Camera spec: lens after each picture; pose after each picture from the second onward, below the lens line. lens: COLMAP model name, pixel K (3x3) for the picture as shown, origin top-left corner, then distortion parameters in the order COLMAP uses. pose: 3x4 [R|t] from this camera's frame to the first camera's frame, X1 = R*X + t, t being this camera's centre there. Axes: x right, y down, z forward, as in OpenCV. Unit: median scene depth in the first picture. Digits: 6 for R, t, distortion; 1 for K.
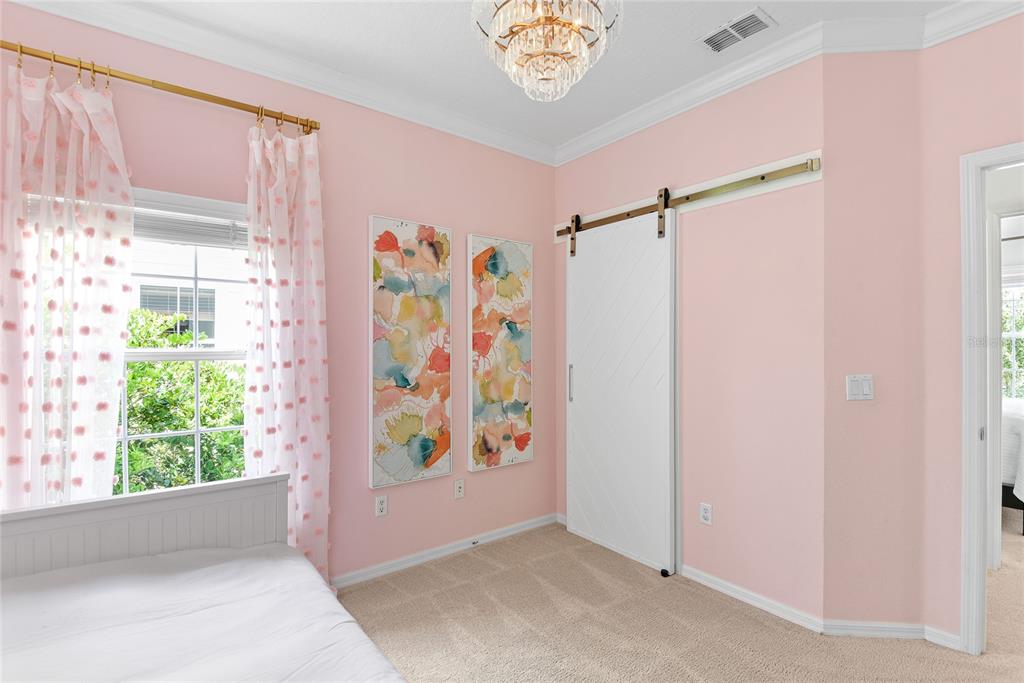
lens RADIAL K [[475.0, 0, 513.3], [0, 475.0, 345.8], [0, 0, 1]] dist [0.000024, -0.000668]
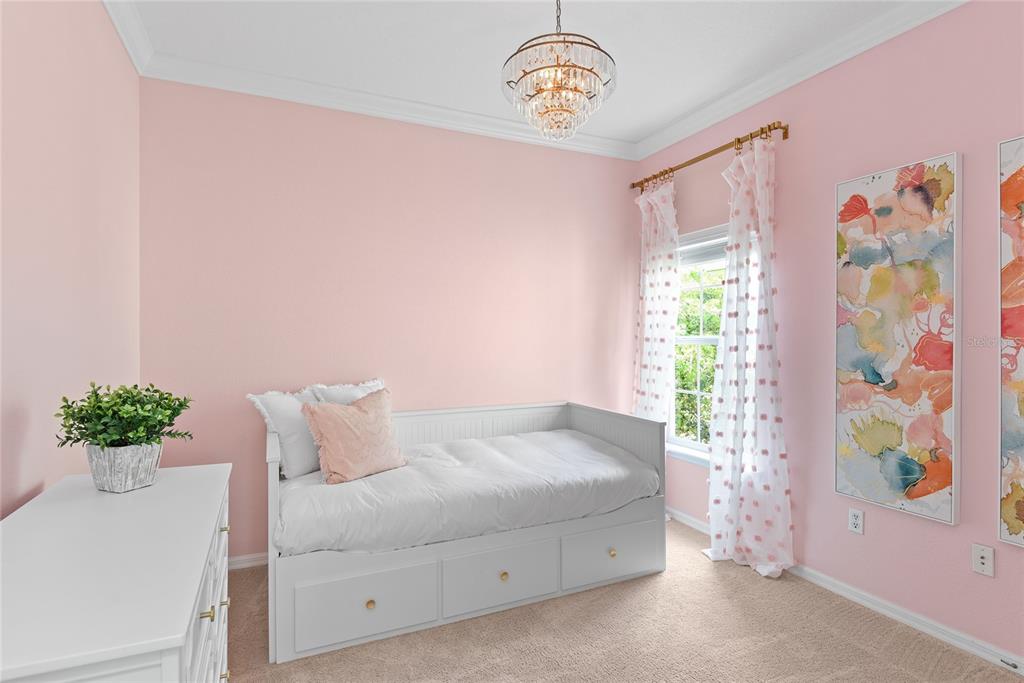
lens RADIAL K [[519.5, 0, 512.8], [0, 519.5, 339.2], [0, 0, 1]] dist [-0.021116, -0.000856]
pose [[-0.227903, 0.005730, -0.973667, 0.721798], [0.007471, 0.999964, 0.004136, 0.004409], [0.973655, -0.006331, -0.227937, 0.590320]]
